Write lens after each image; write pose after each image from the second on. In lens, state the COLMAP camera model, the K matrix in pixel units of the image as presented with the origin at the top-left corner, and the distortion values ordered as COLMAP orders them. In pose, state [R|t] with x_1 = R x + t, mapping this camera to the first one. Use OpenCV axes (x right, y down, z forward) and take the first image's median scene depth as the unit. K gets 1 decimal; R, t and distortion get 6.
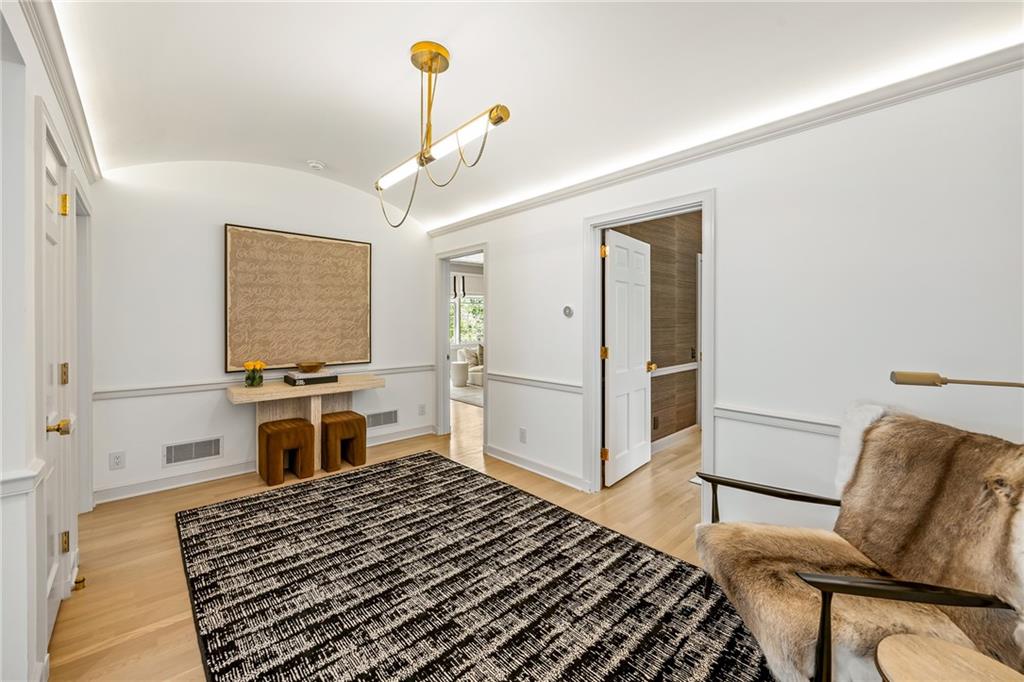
lens RADIAL K [[394.5, 0, 506.1], [0, 394.5, 325.2], [0, 0, 1]] dist [-0.003481, -0.000112]
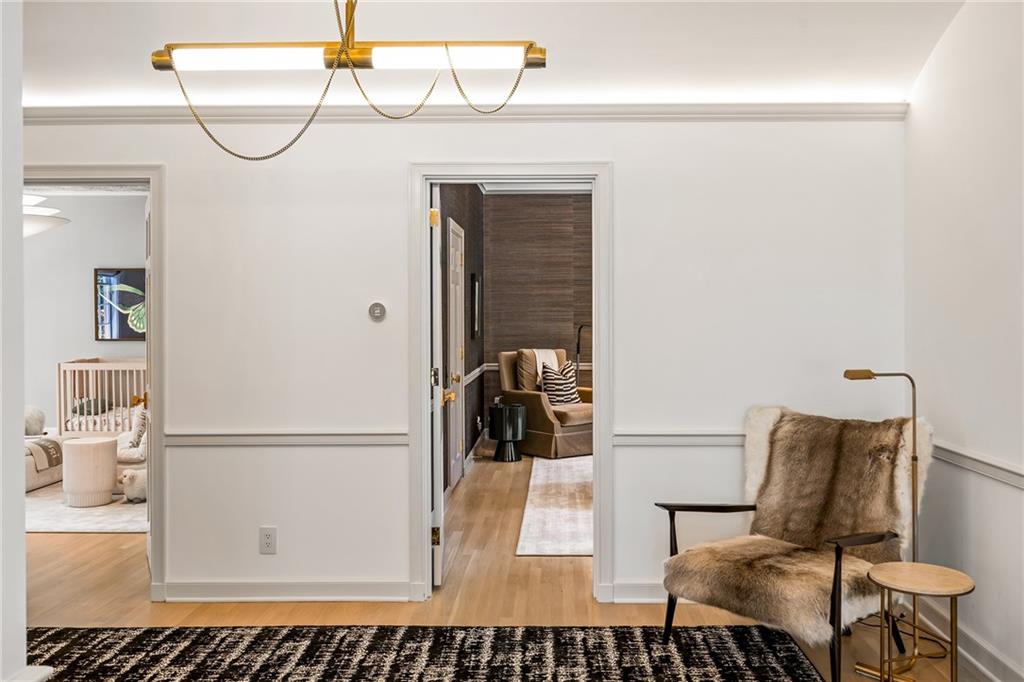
lens RADIAL K [[840.4, 0, 510.4], [0, 840.4, 336.9], [0, 0, 1]] dist [0.007750, -0.004363]
pose [[0.705249, -0.016298, 0.708772, -1.115588], [0.009338, 0.999863, 0.013700, -0.022227], [-0.708898, -0.003043, 0.705305, -0.081518]]
